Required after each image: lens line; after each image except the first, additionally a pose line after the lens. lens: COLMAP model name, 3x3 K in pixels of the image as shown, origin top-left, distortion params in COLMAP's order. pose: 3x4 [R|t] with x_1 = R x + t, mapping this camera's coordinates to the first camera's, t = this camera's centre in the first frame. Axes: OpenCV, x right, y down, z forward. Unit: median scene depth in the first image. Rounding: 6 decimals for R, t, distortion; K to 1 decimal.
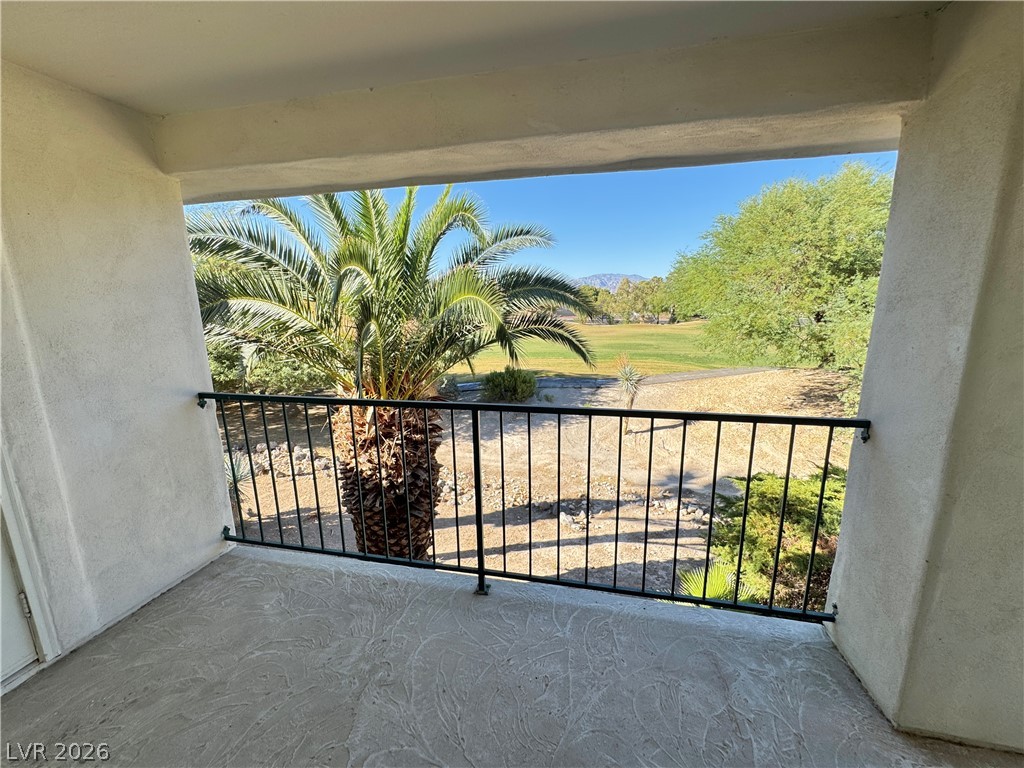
lens RADIAL K [[410.6, 0, 512.6], [0, 410.6, 382.7], [0, 0, 1]] dist [-0.001719, 0.000443]
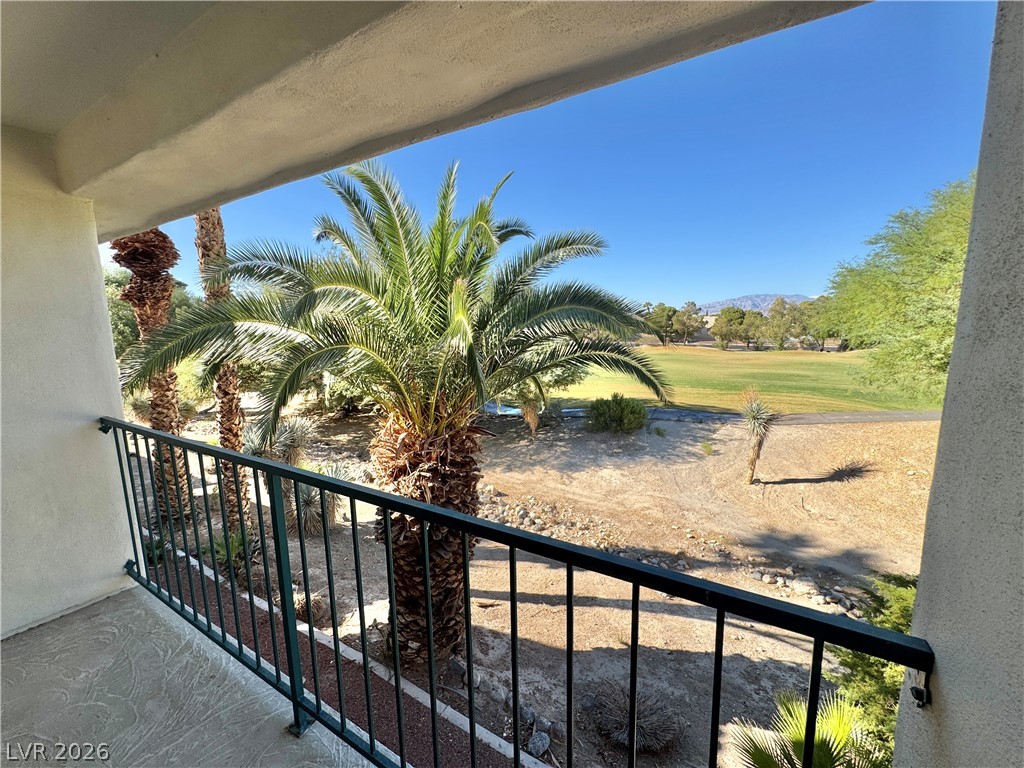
lens RADIAL K [[410.6, 0, 511.1], [0, 410.6, 383.3], [0, 0, 1]] dist [-0.001719, 0.000443]
pose [[0.949669, 0.042635, -0.310339, 0.223317], [-0.059509, 0.997208, -0.045106, -0.034769], [0.307549, 0.061304, 0.949555, 0.194233]]
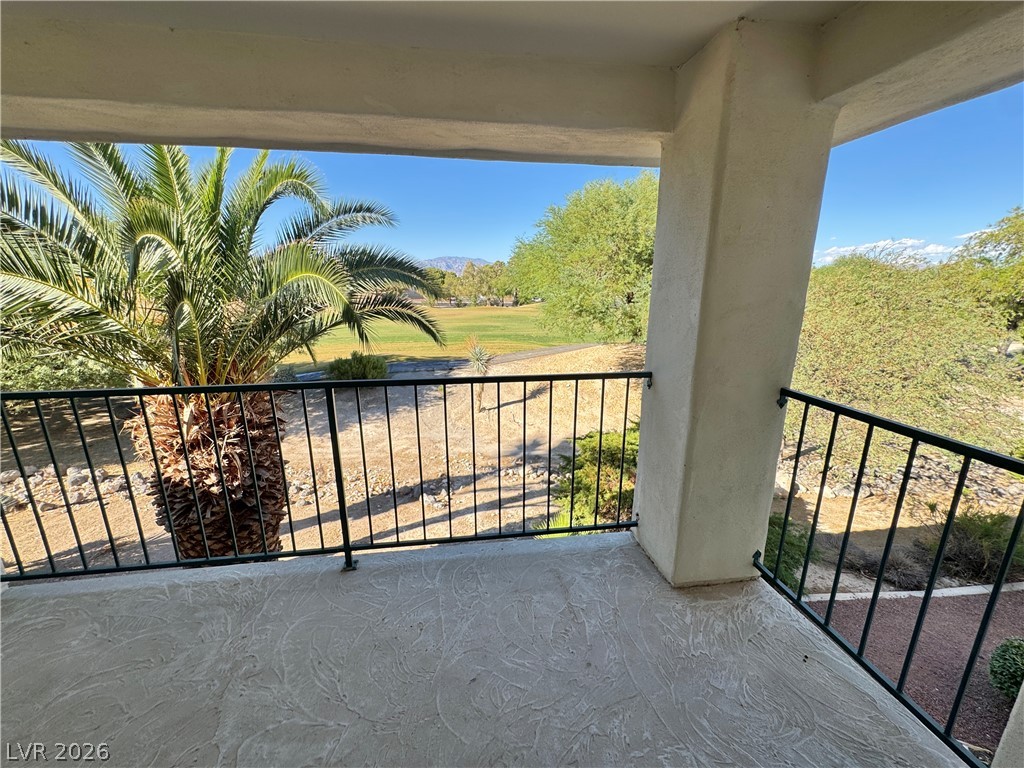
lens RADIAL K [[410.6, 0, 513.2], [0, 410.6, 383.9], [0, 0, 1]] dist [-0.001719, 0.000443]
pose [[0.935563, -0.070903, 0.345968, -0.007478], [0.056107, 0.997038, 0.052610, 0.012516], [-0.348673, -0.029809, 0.936770, -0.036080]]
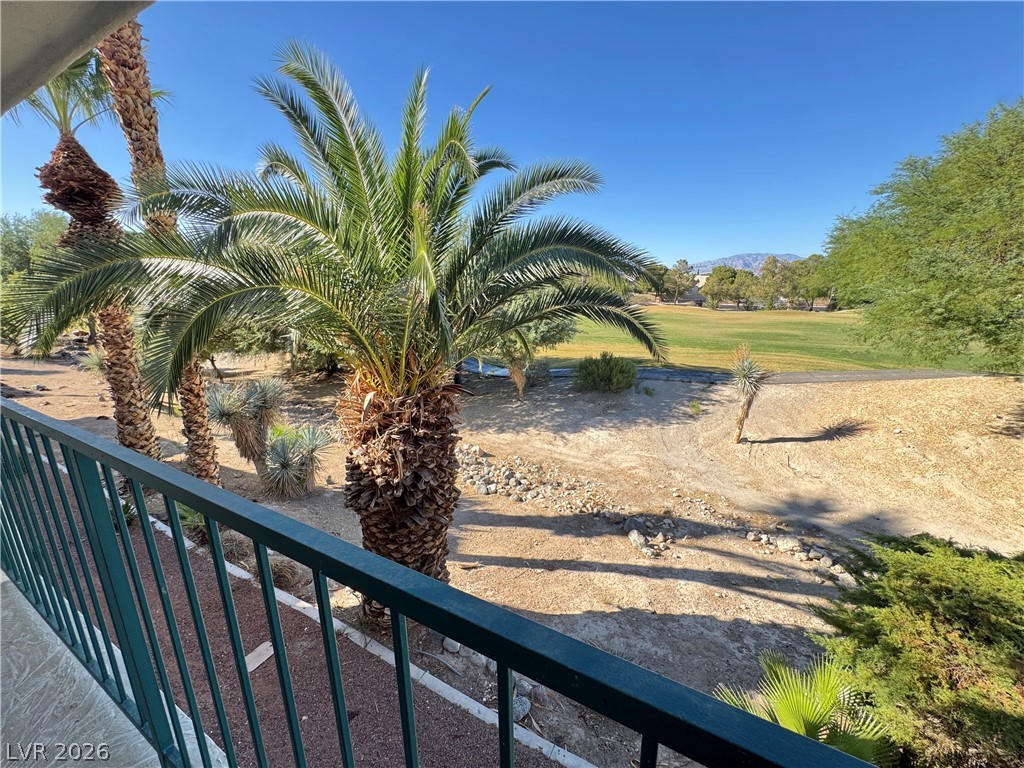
lens RADIAL K [[410.6, 0, 511.1], [0, 410.6, 383.9], [0, 0, 1]] dist [-0.001719, 0.000443]
pose [[0.957427, 0.069509, -0.280180, 0.215514], [-0.057737, 0.997076, 0.050066, -0.023630], [0.282841, -0.031758, 0.958641, 0.305952]]
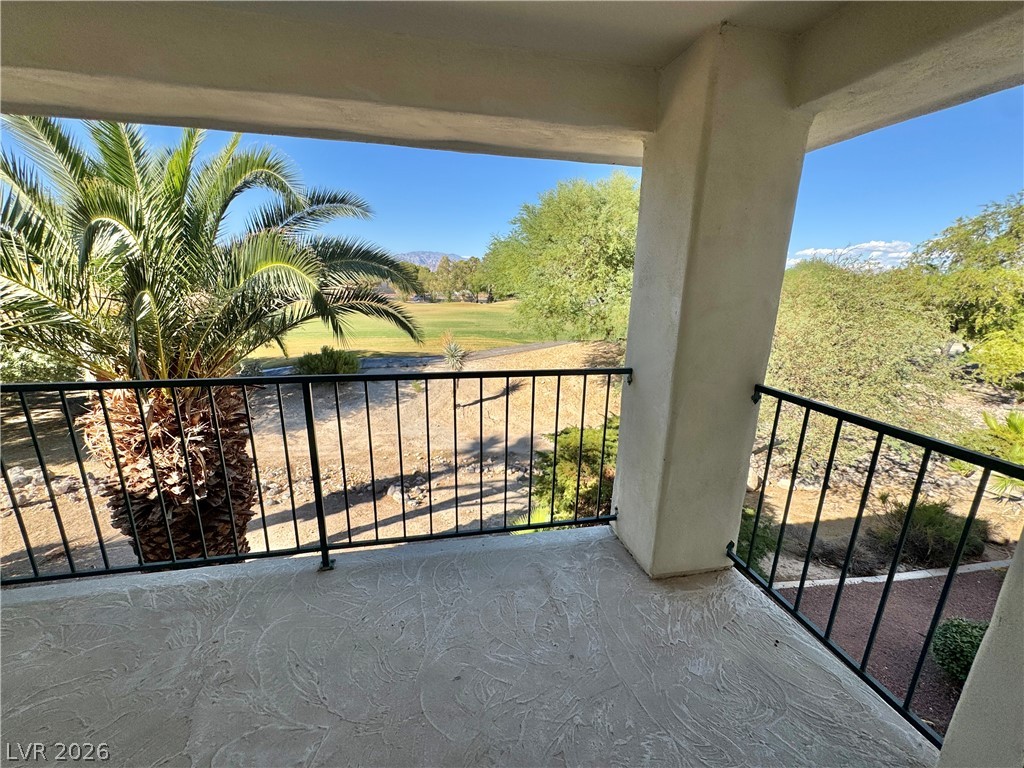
lens RADIAL K [[410.6, 0, 513.5], [0, 410.6, 383.4], [0, 0, 1]] dist [-0.001719, 0.000443]
pose [[0.911818, -0.069520, 0.404666, -0.016104], [0.048229, 0.996874, 0.062587, 0.013619], [-0.407752, -0.037551, 0.912320, -0.031321]]
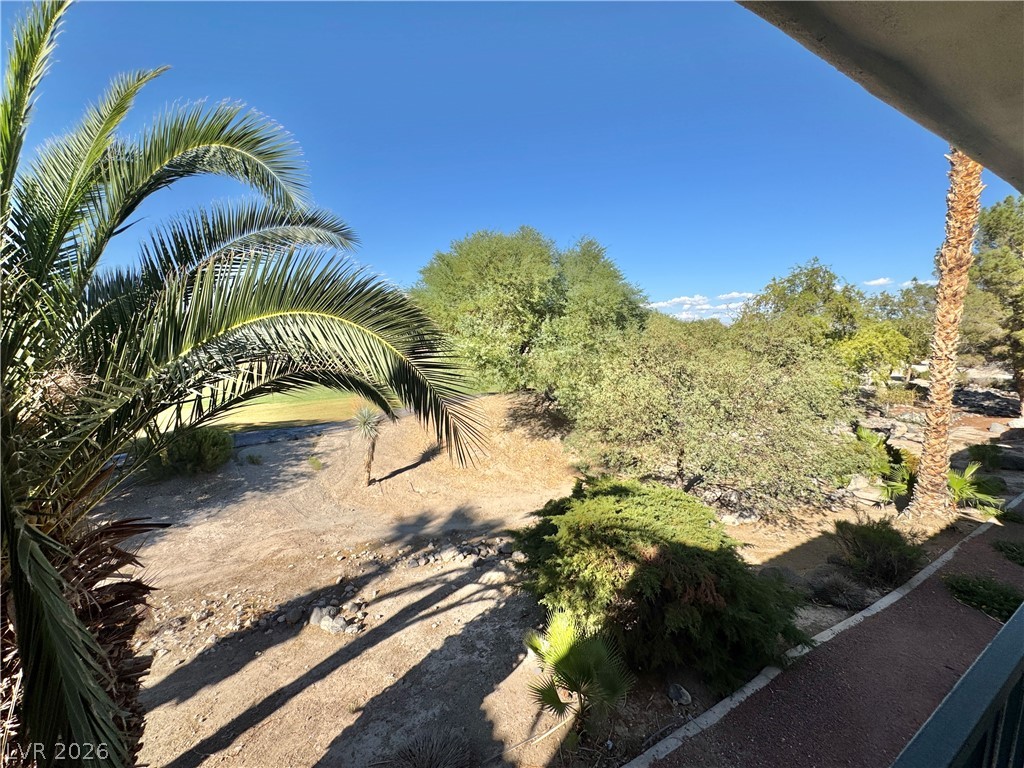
lens RADIAL K [[410.6, 0, 513.7], [0, 410.6, 382.2], [0, 0, 1]] dist [-0.001719, 0.000443]
pose [[0.746399, -0.067959, 0.662019, -0.200200], [0.124162, 0.991526, -0.038202, -0.070499], [-0.653813, 0.110712, 0.748512, 0.423765]]
